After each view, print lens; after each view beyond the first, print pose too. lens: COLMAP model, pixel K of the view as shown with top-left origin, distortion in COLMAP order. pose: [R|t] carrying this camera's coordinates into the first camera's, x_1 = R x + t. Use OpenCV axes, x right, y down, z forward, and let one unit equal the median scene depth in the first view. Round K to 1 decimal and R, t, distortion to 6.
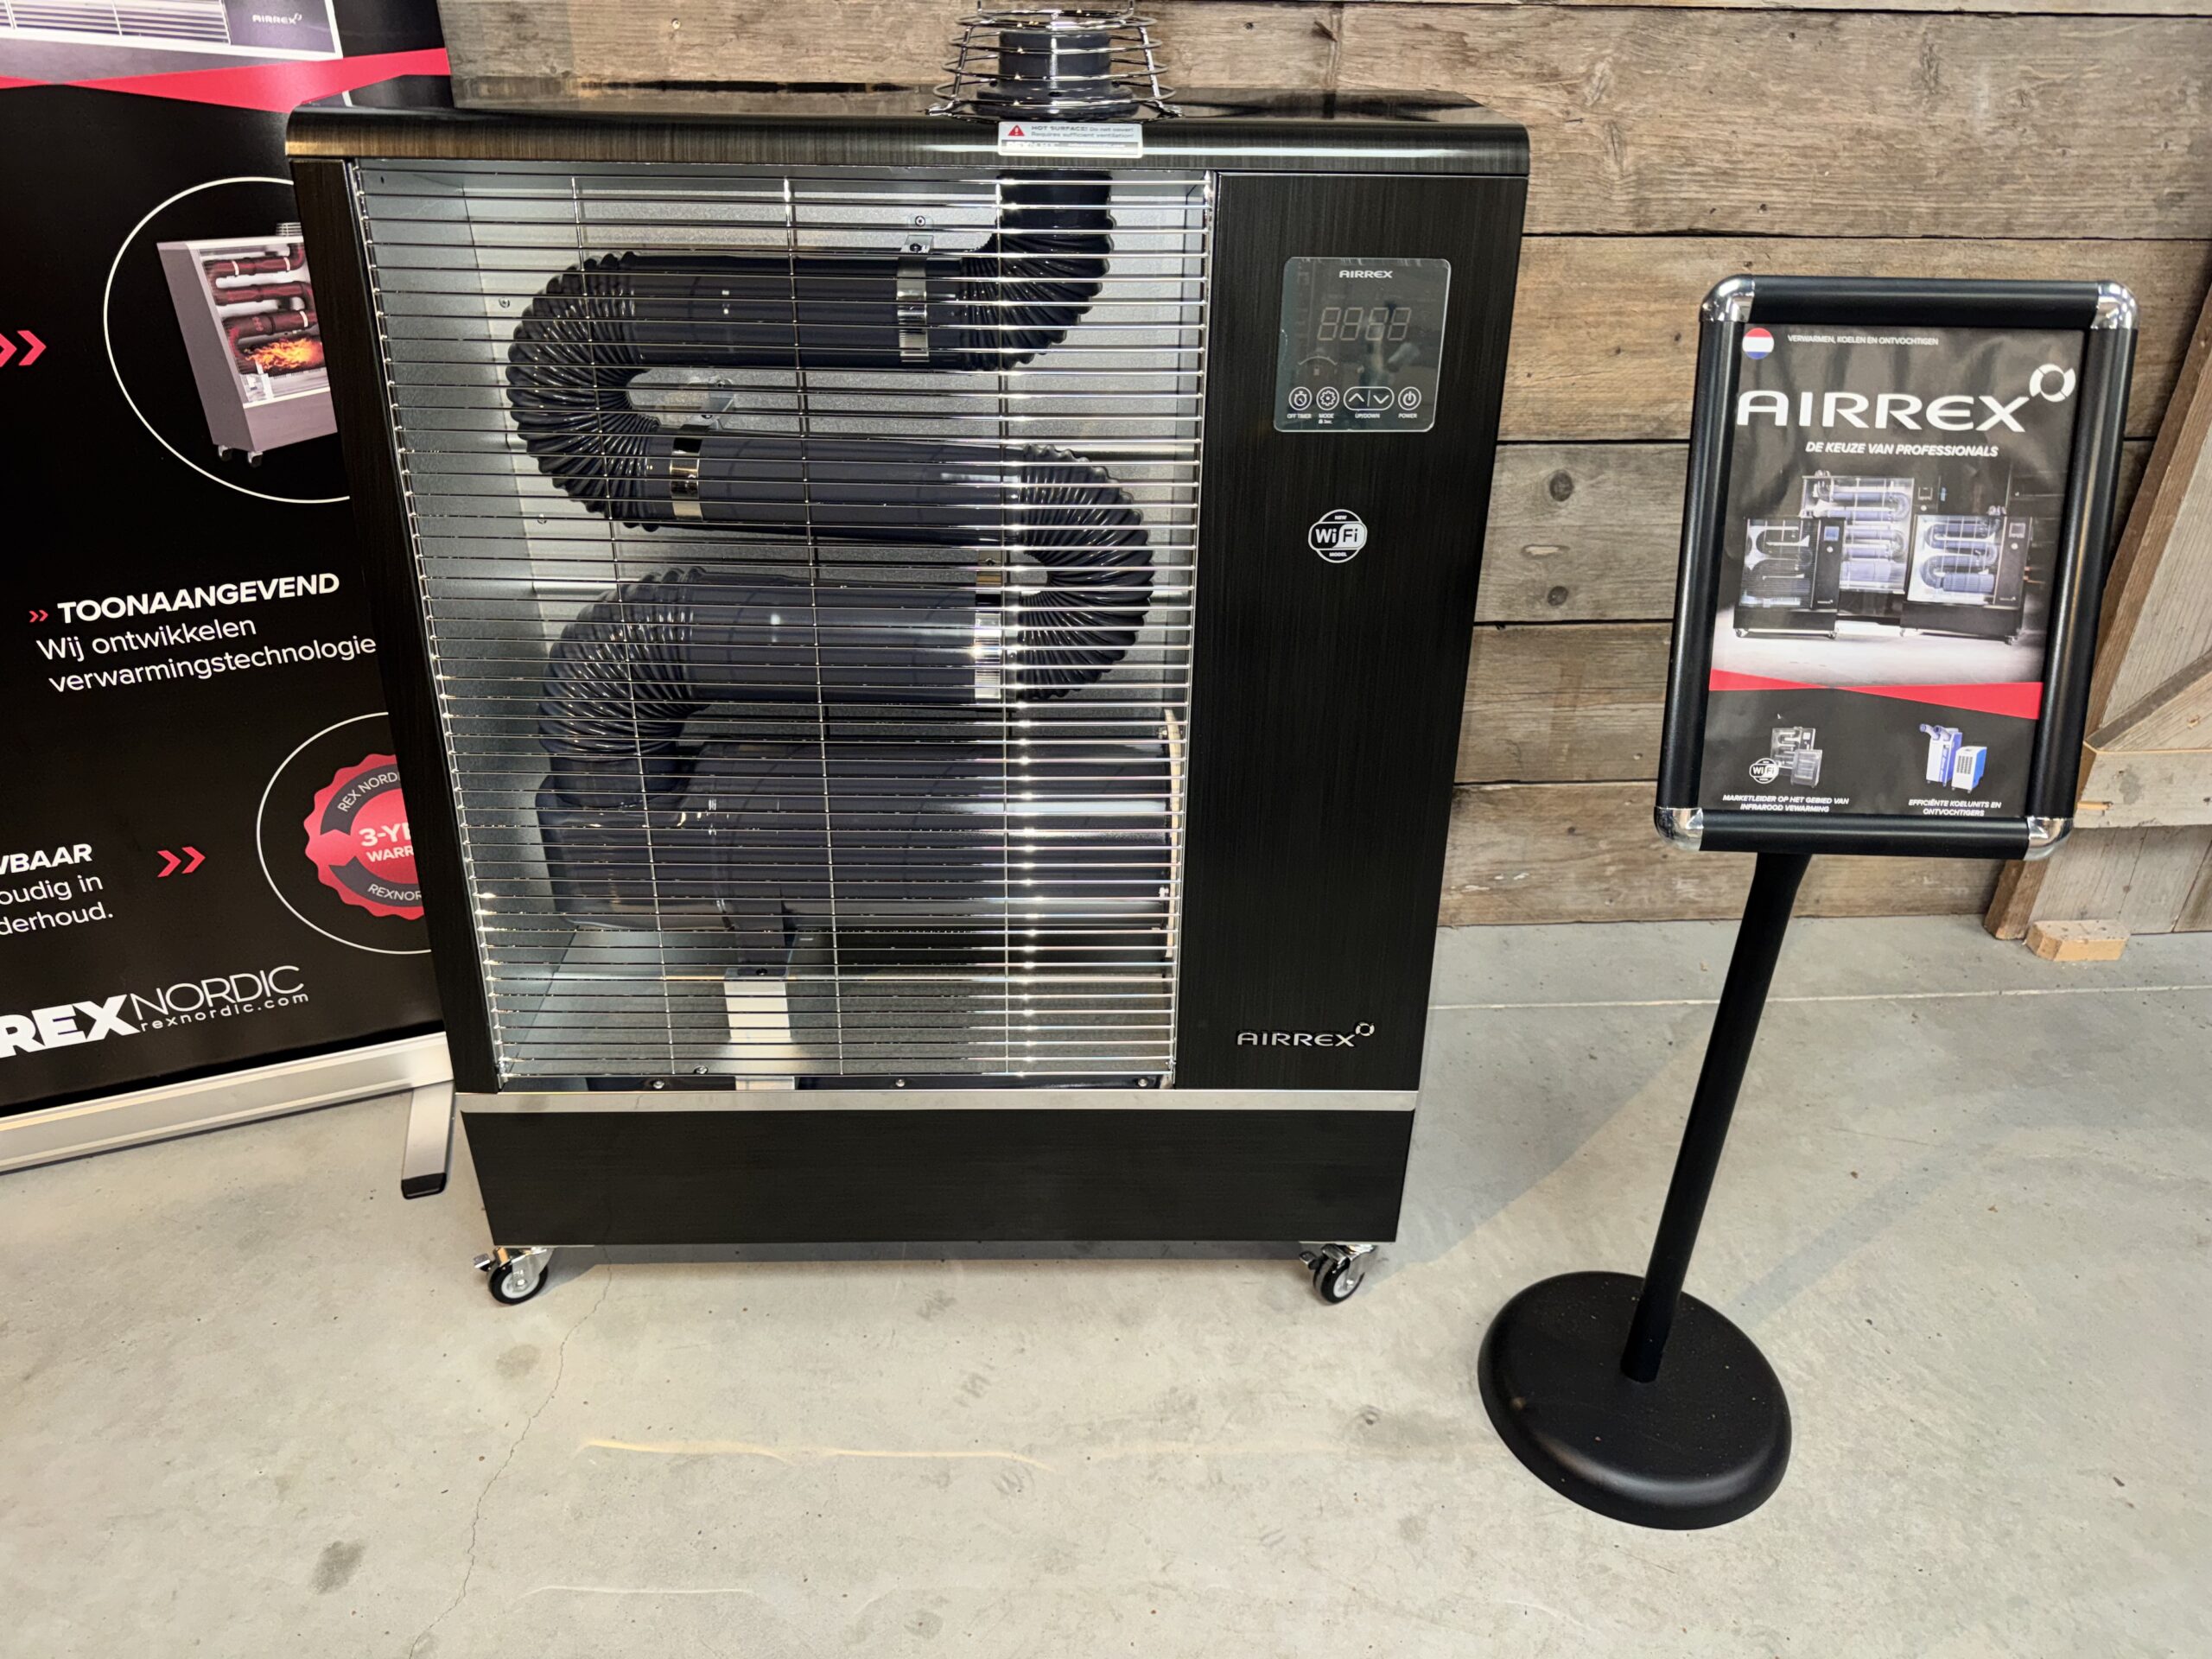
lens RADIAL K [[1551.0, 0, 1076.5], [0, 1551.0, 817.5], [0, 0, 1]] dist [0.000451, -0.007370]
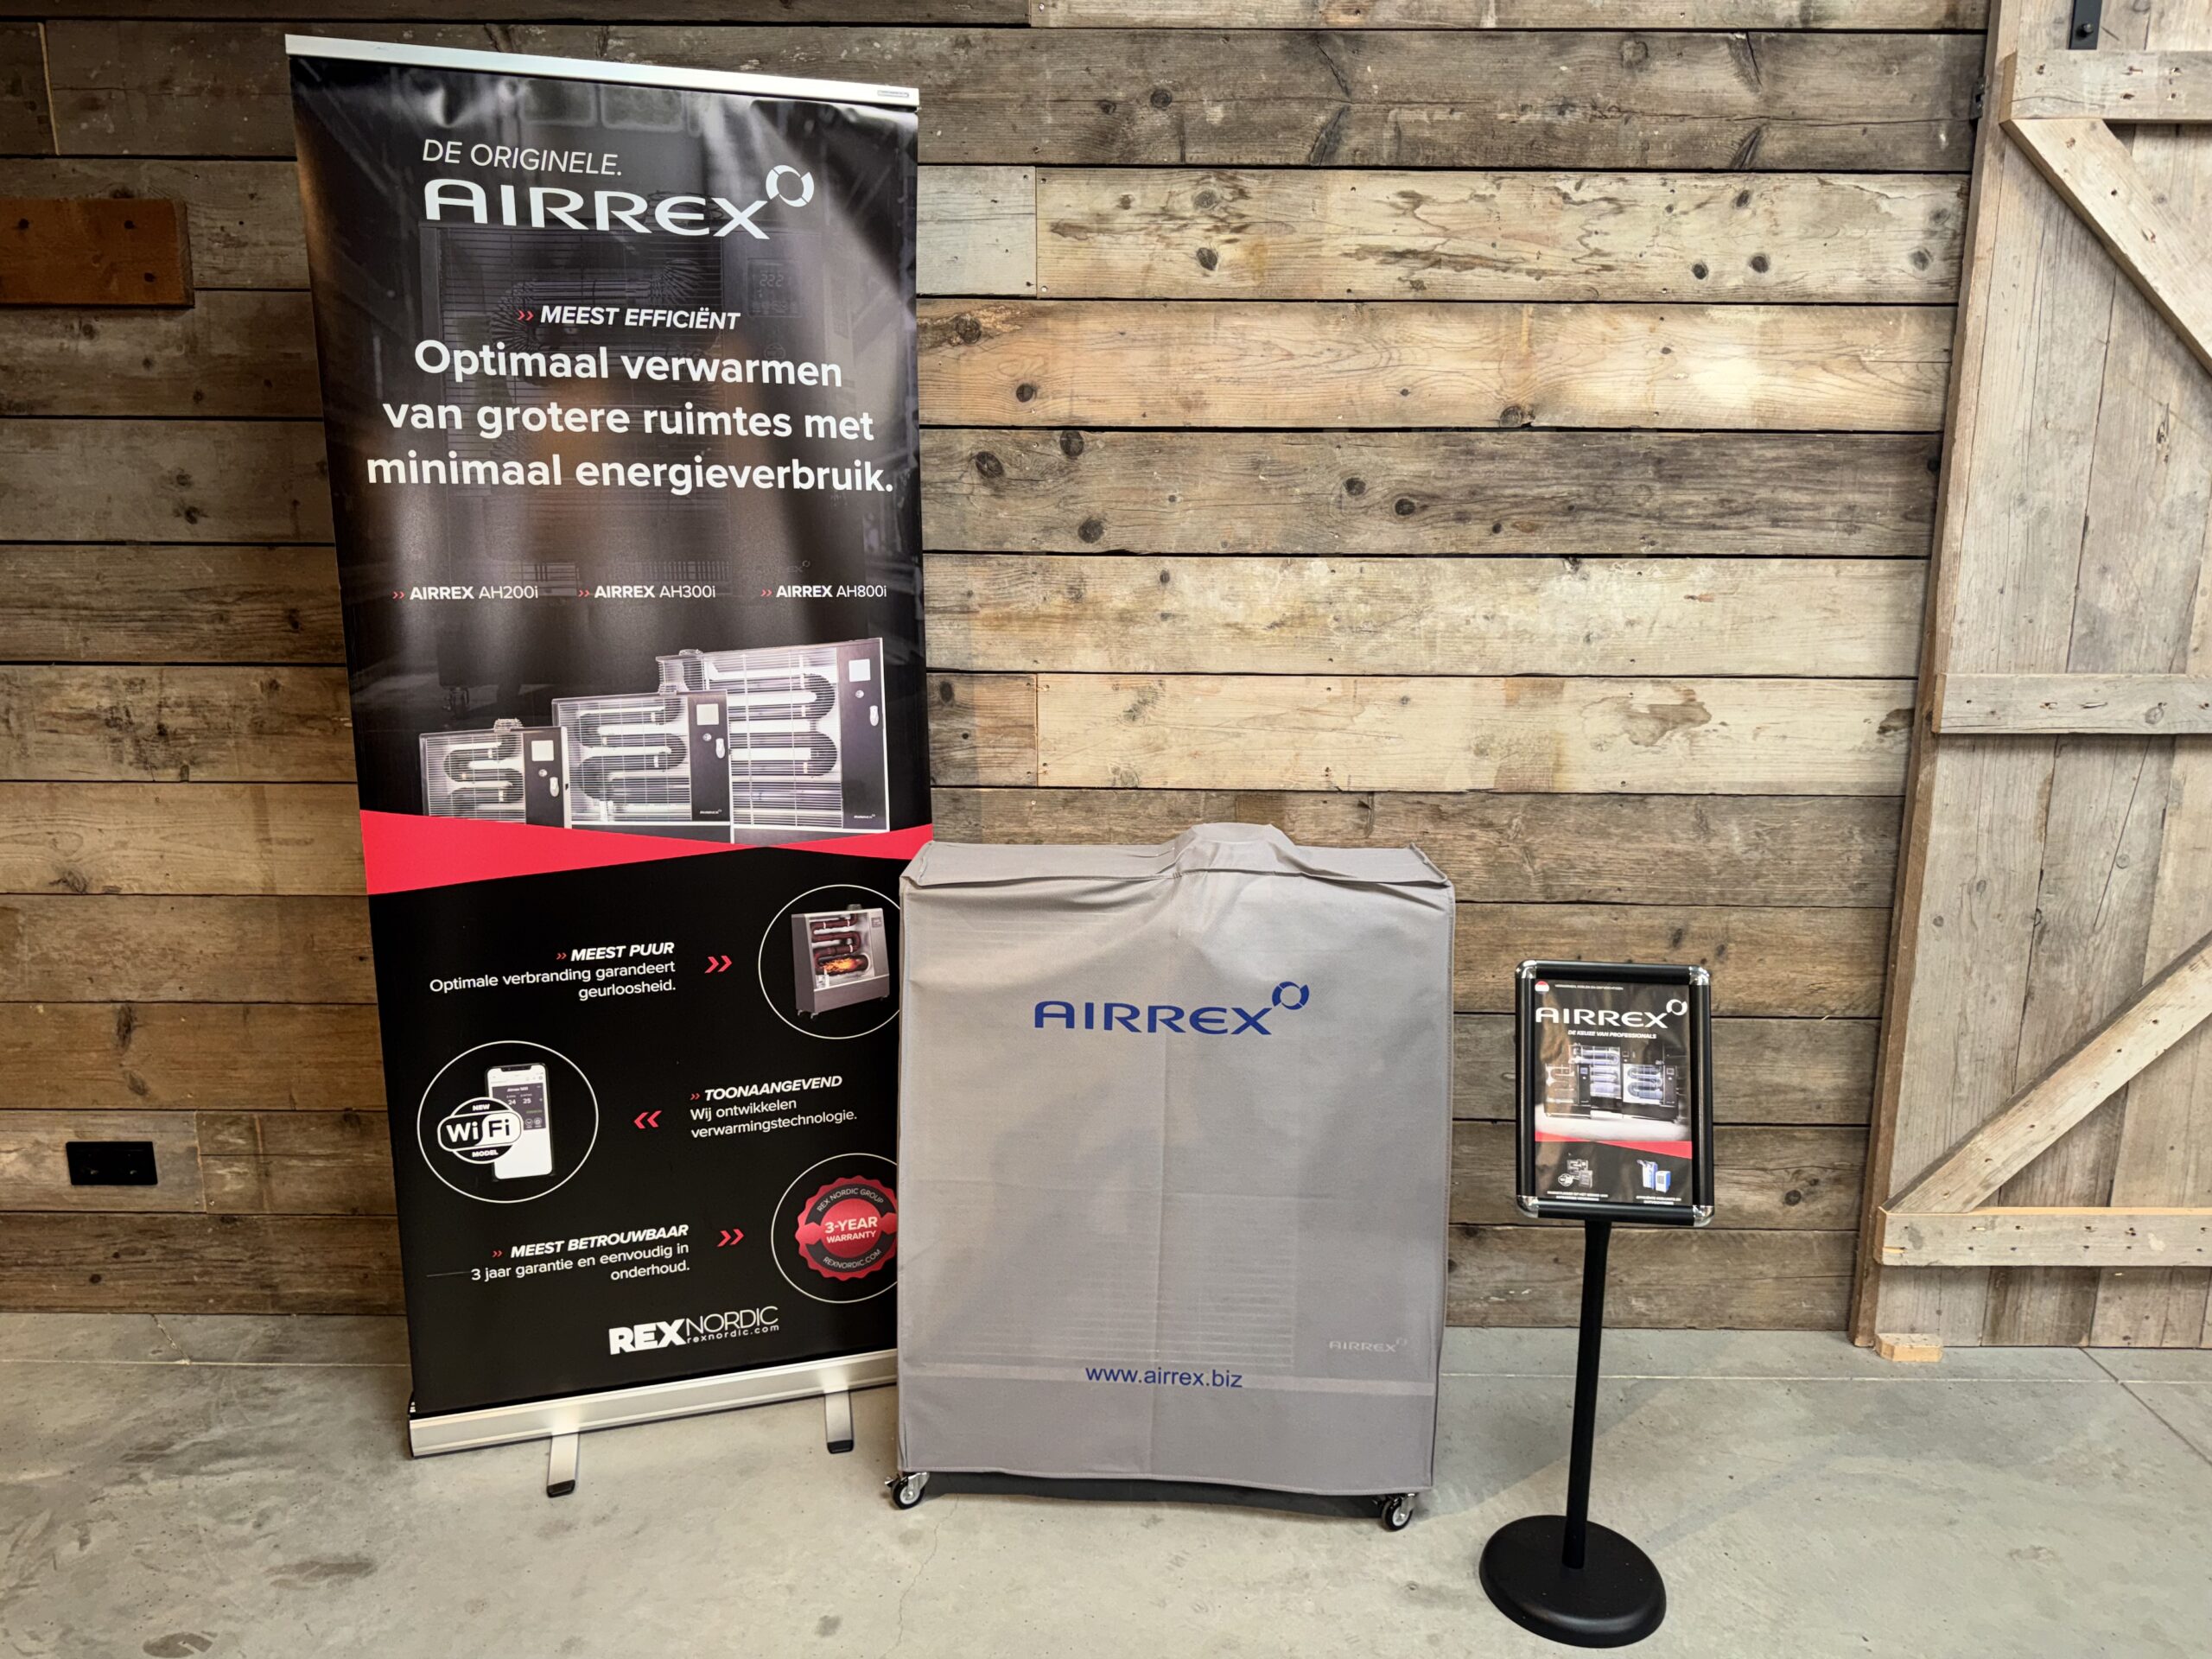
lens RADIAL K [[1565.4, 0, 1096.4], [0, 1565.4, 836.8], [0, 0, 1]] dist [0.006509, -0.010842]
pose [[0.997422, 0.008943, -0.071205, -0.042805], [-0.030939, 0.948847, -0.314218, 0.167705], [0.064753, 0.315610, 0.946677, -0.950247]]
